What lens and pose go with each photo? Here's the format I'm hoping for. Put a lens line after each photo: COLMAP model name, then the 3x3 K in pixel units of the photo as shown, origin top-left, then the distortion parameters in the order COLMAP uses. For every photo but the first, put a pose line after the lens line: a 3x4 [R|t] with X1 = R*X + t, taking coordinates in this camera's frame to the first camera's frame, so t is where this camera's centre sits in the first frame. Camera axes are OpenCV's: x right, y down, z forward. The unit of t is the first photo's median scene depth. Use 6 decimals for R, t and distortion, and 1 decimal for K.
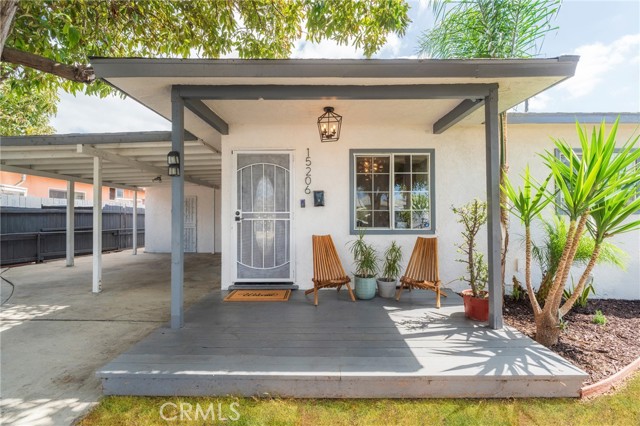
lens RADIAL K [[291.5, 0, 320.2], [0, 291.5, 210.9], [0, 0, 1]] dist [-0.014715, 0.000966]
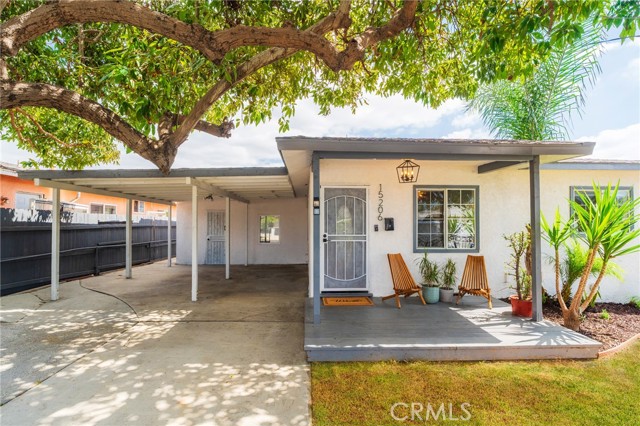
lens RADIAL K [[315.7, 0, 318.0], [0, 315.7, 216.8], [0, 0, 1]] dist [-0.012921, 0.001660]
pose [[0.998953, 0.006462, 0.045282, -0.412910], [-0.006520, 0.999978, 0.001142, -0.081779], [-0.045274, -0.001436, 0.998974, -0.380342]]
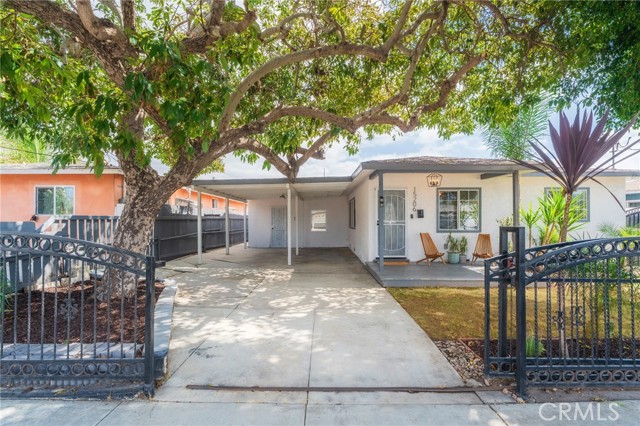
lens RADIAL K [[291.5, 0, 320.4], [0, 291.5, 215.9], [0, 0, 1]] dist [-0.014715, 0.000966]
pose [[0.999980, 0.003501, 0.005233, -0.737930], [-0.003537, 0.999970, 0.006866, -0.042746], [-0.005208, -0.006885, 0.999963, -0.986666]]
